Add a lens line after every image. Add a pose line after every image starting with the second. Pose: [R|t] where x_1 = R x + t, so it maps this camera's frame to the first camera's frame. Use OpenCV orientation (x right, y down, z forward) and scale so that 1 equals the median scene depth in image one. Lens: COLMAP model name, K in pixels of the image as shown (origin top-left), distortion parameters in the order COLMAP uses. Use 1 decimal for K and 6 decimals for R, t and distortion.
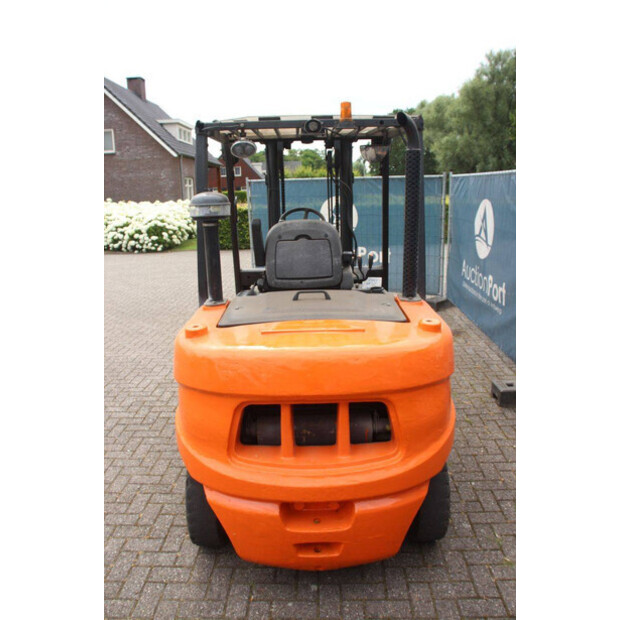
lens RADIAL K [[507.9, 0, 310.6], [0, 507.9, 315.7], [0, 0, 1]] dist [-0.179442, 0.159658]
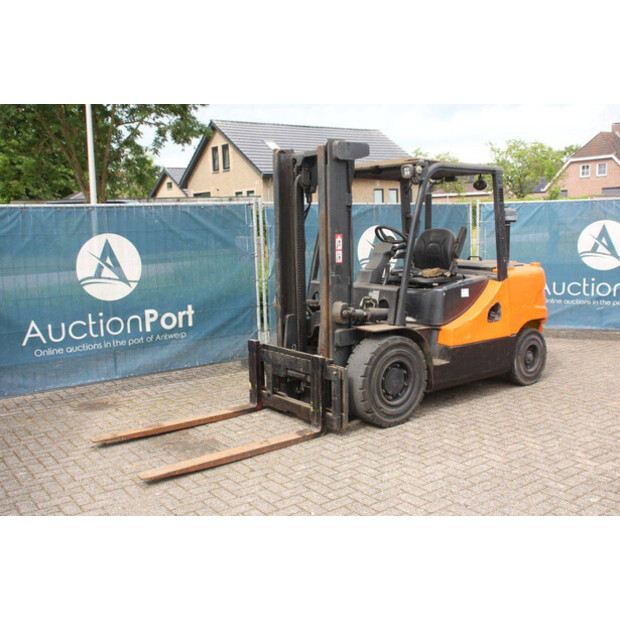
lens RADIAL K [[652.5, 0, 313.9], [0, 652.5, 308.1], [0, 0, 1]] dist [-0.043170, 0.015588]
pose [[-0.614141, -0.064908, 0.786523, -1.761810], [0.234941, 0.936390, 0.260725, -0.720681], [-0.753415, 0.344908, -0.559826, 3.126714]]
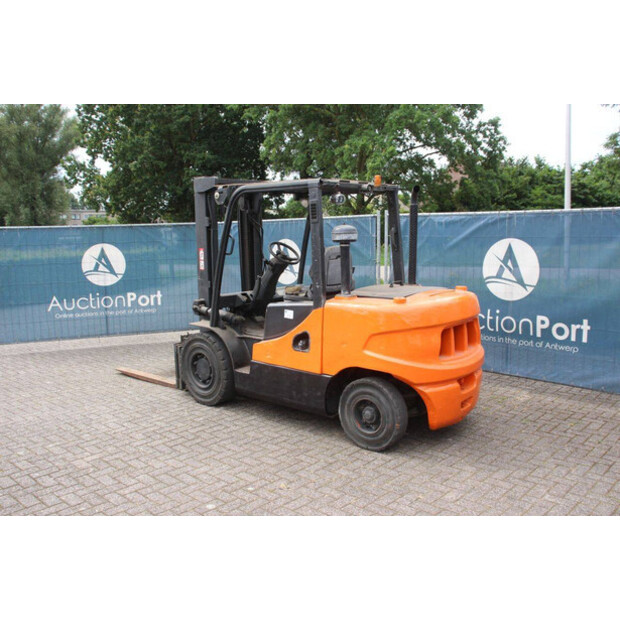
lens RADIAL K [[589.0, 0, 310.0], [0, 589.0, 310.0], [0, 0, 1]] dist [-0.070530, 0.023005]
pose [[0.661736, -0.090523, 0.744252, -1.722303], [0.193906, 0.979573, -0.053263, 0.098290], [-0.724228, 0.179560, 0.665772, -0.123867]]
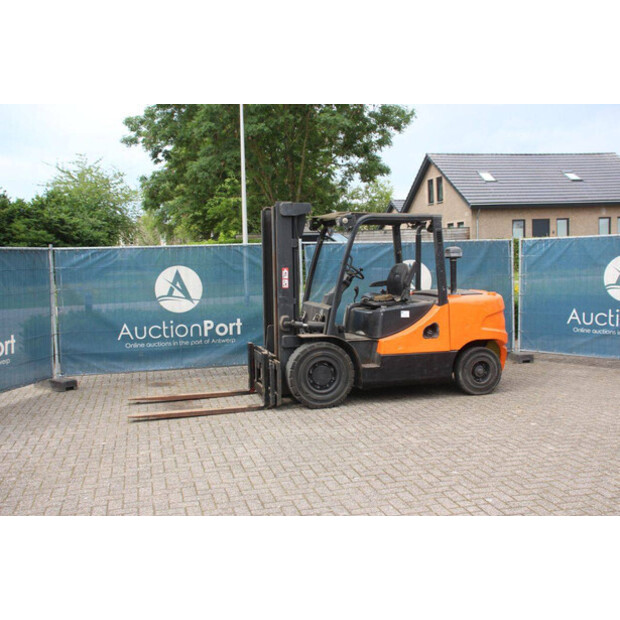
lens RADIAL K [[681.4, 0, 314.0], [0, 681.4, 308.5], [0, 0, 1]] dist [-0.026512, 0.044459]
pose [[-0.268711, -0.039984, 0.962391, -3.164801], [0.272185, 0.955266, 0.115685, -0.524550], [-0.923964, 0.293034, -0.245807, 2.509162]]
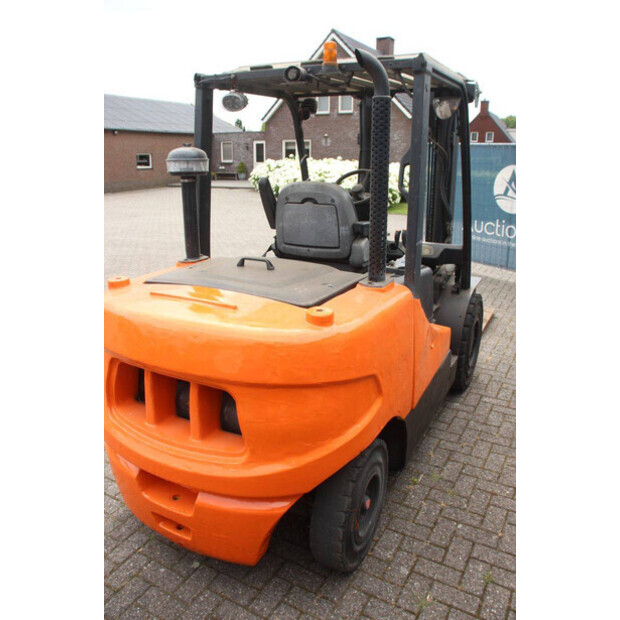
lens RADIAL K [[507.9, 0, 310.6], [0, 507.9, 315.7], [0, 0, 1]] dist [-0.179442, 0.159658]
pose [[0.882842, 0.170120, -0.437778, 0.497693], [-0.139962, 0.985040, 0.100531, -0.052268], [0.448332, -0.027481, 0.893445, 0.229928]]
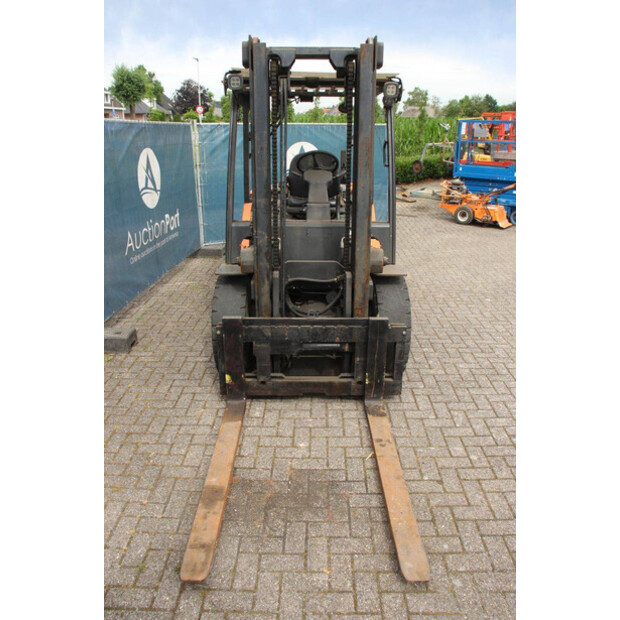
lens RADIAL K [[507.9, 0, 310.6], [0, 507.9, 315.7], [0, 0, 1]] dist [-0.179442, 0.159658]
pose [[-0.999723, 0.021931, -0.008583, 0.020309], [0.013138, 0.821821, 0.569595, -0.784907], [0.019546, 0.569324, -0.821881, 3.074619]]
